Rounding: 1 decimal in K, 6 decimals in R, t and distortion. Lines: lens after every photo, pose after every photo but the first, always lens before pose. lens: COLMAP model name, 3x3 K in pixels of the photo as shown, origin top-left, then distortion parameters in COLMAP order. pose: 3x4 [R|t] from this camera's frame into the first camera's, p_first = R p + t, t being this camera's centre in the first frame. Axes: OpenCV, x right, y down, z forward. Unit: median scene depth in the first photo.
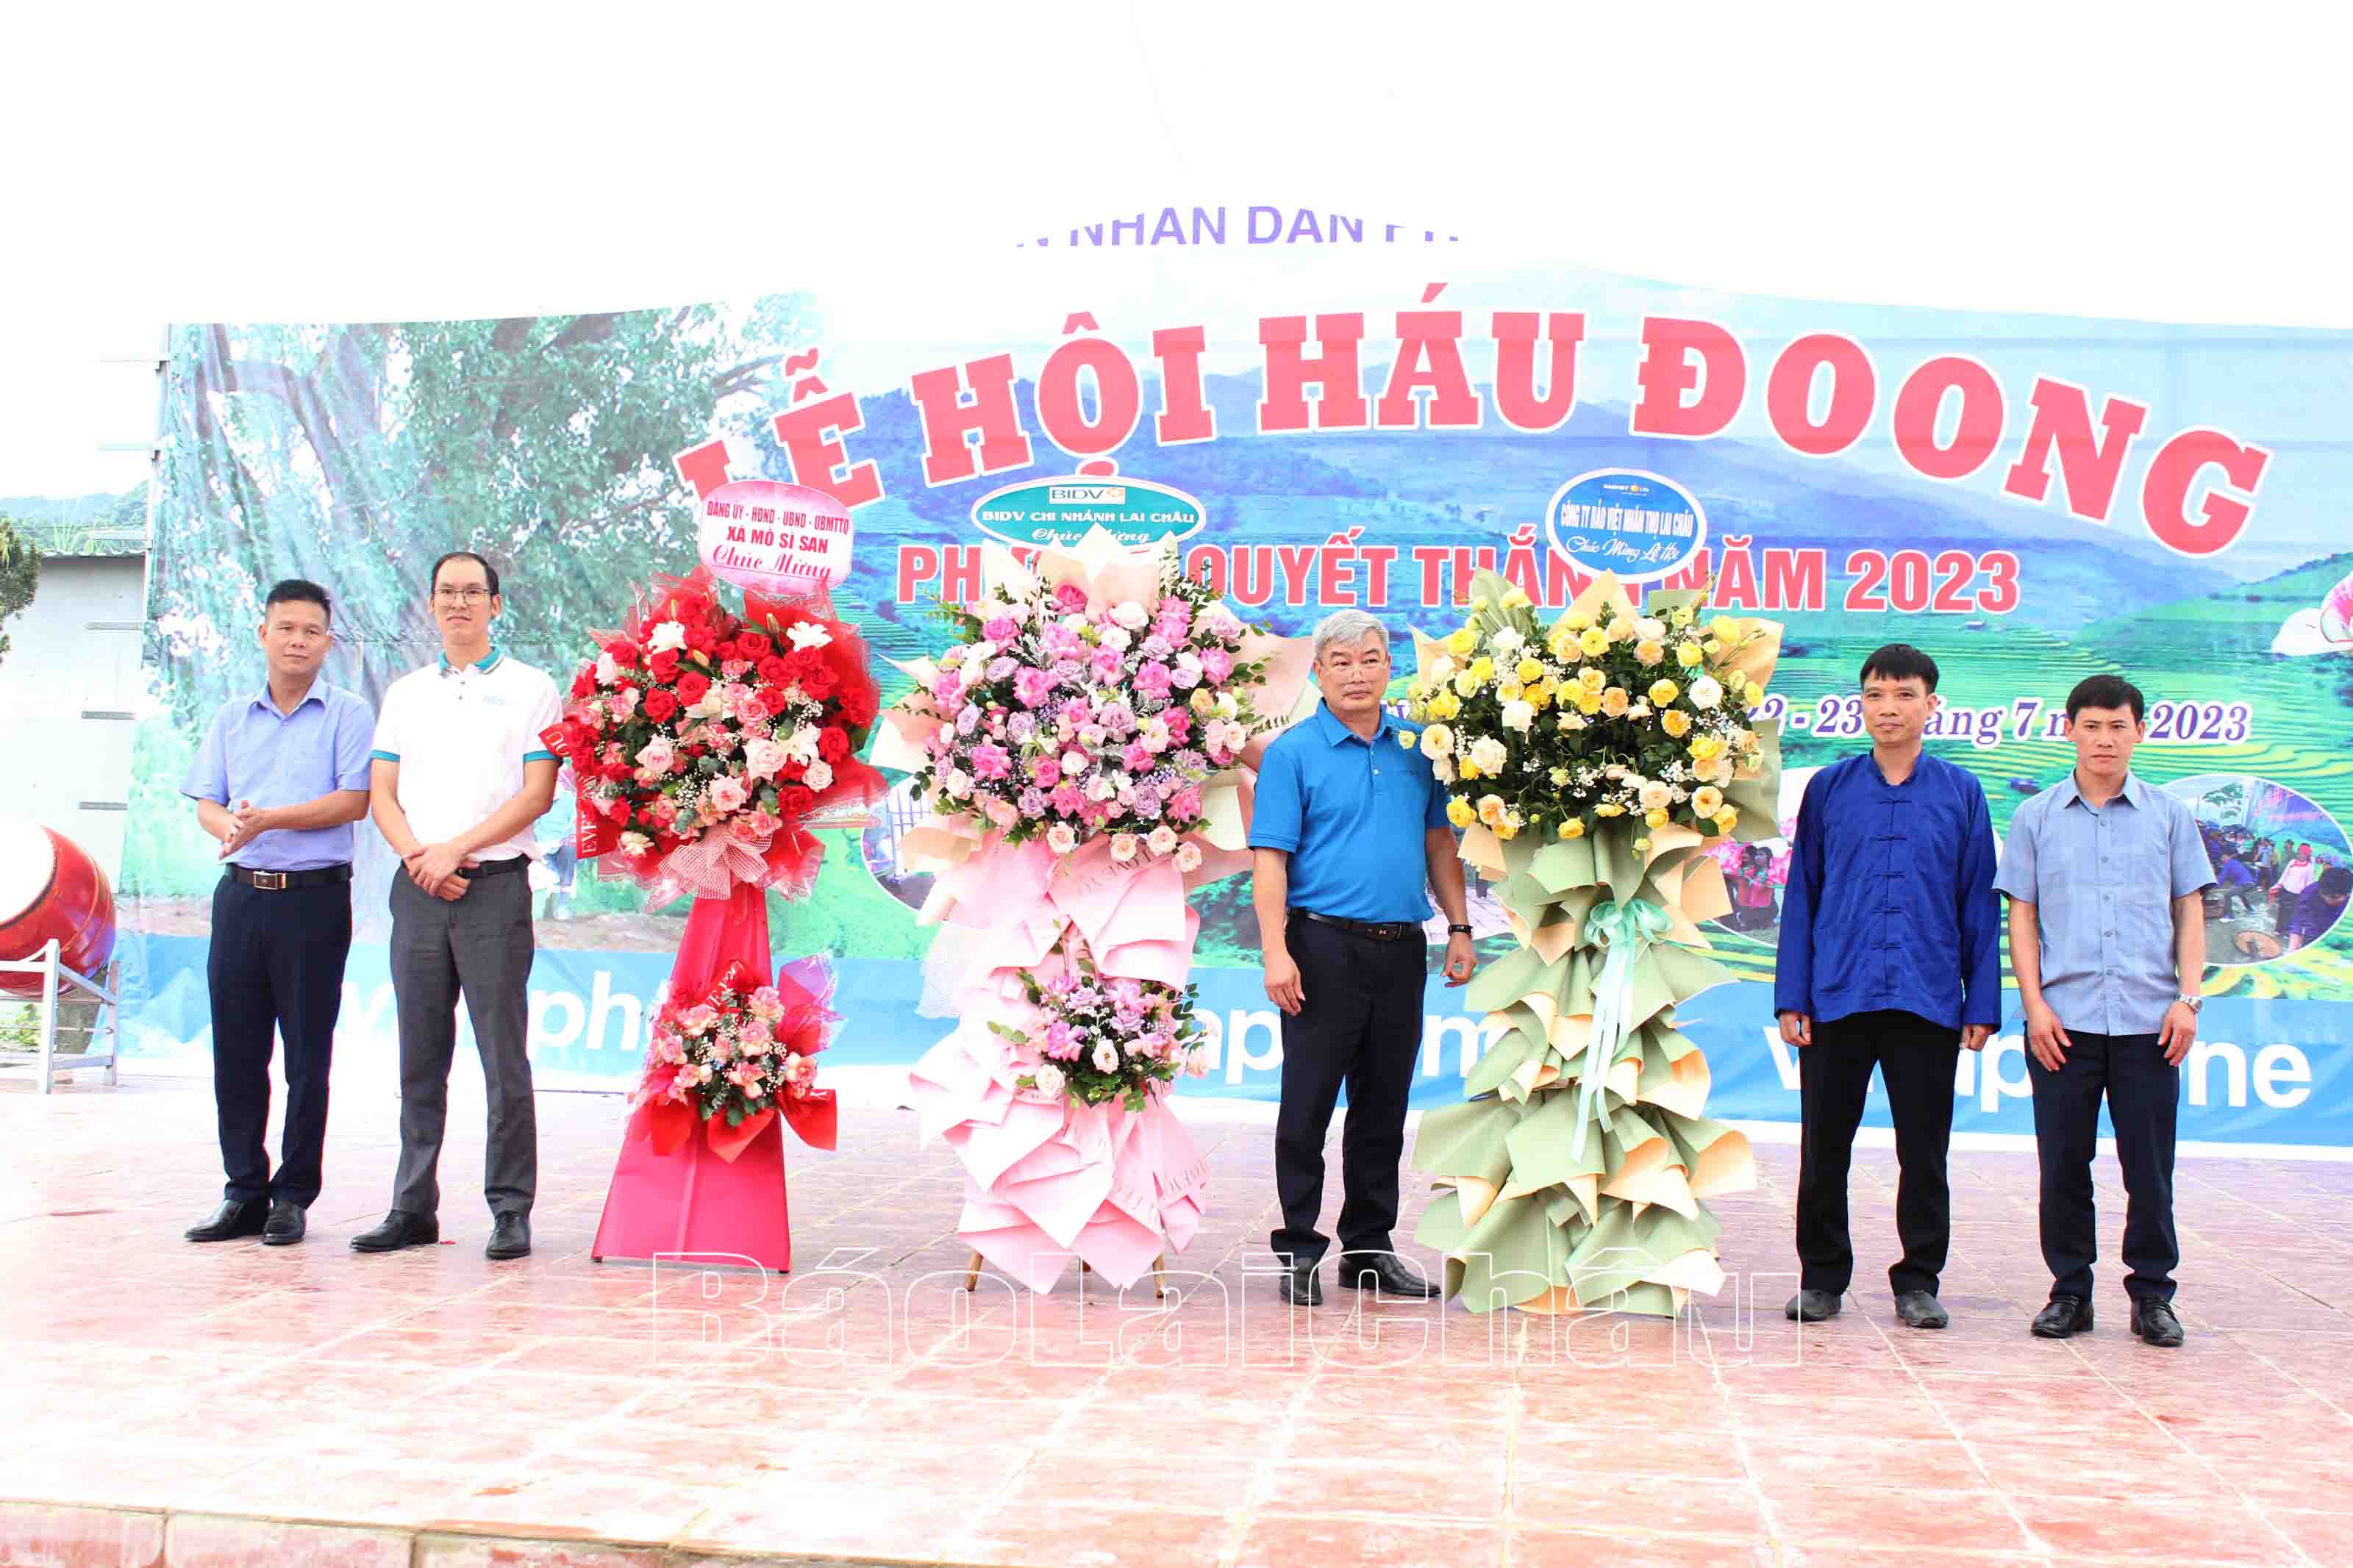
lens RADIAL K [[2776.0, 0, 1176.5], [0, 2776.0, 784.0], [0, 0, 1]] dist [-0.090992, 0.065907]
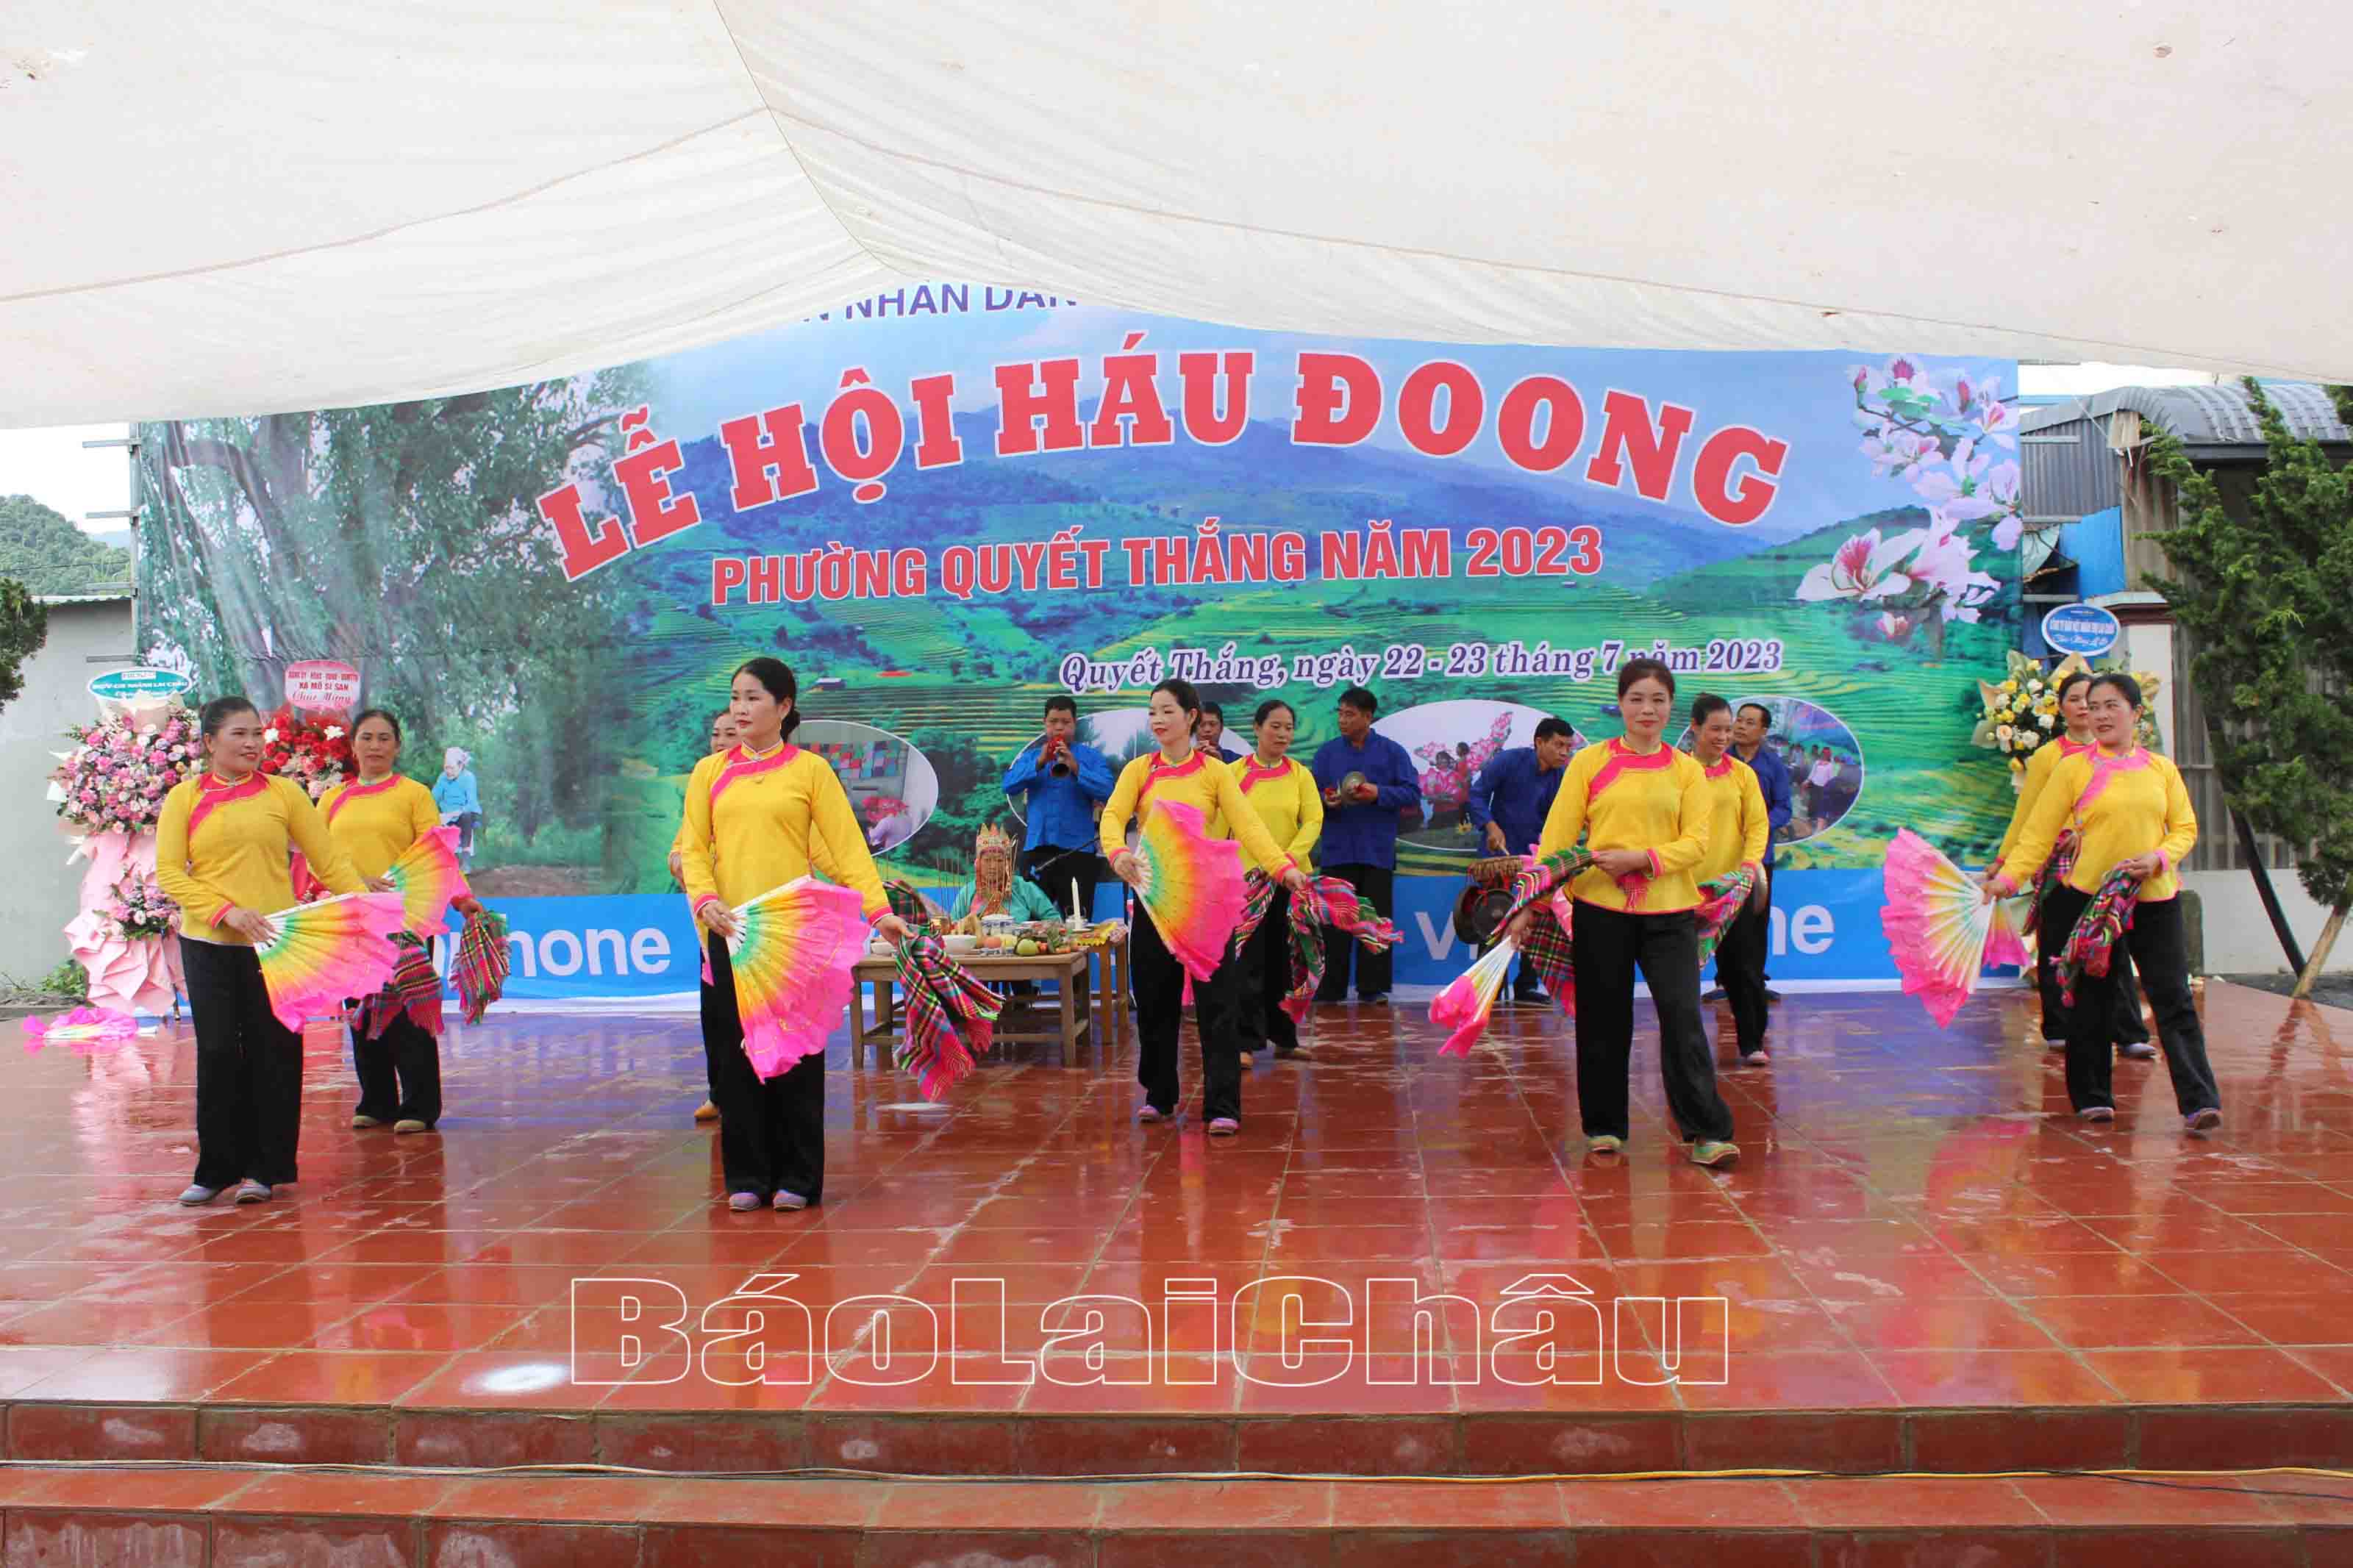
lens RADIAL K [[2467.8, 0, 1176.5], [0, 2467.8, 784.0], [0, 0, 1]] dist [-0.126507, -0.002607]
pose [[0.992614, -0.045904, 0.112292, -0.021817], [0.042690, 0.998612, 0.030857, -0.010390], [-0.113552, -0.025836, 0.993196, -0.114412]]
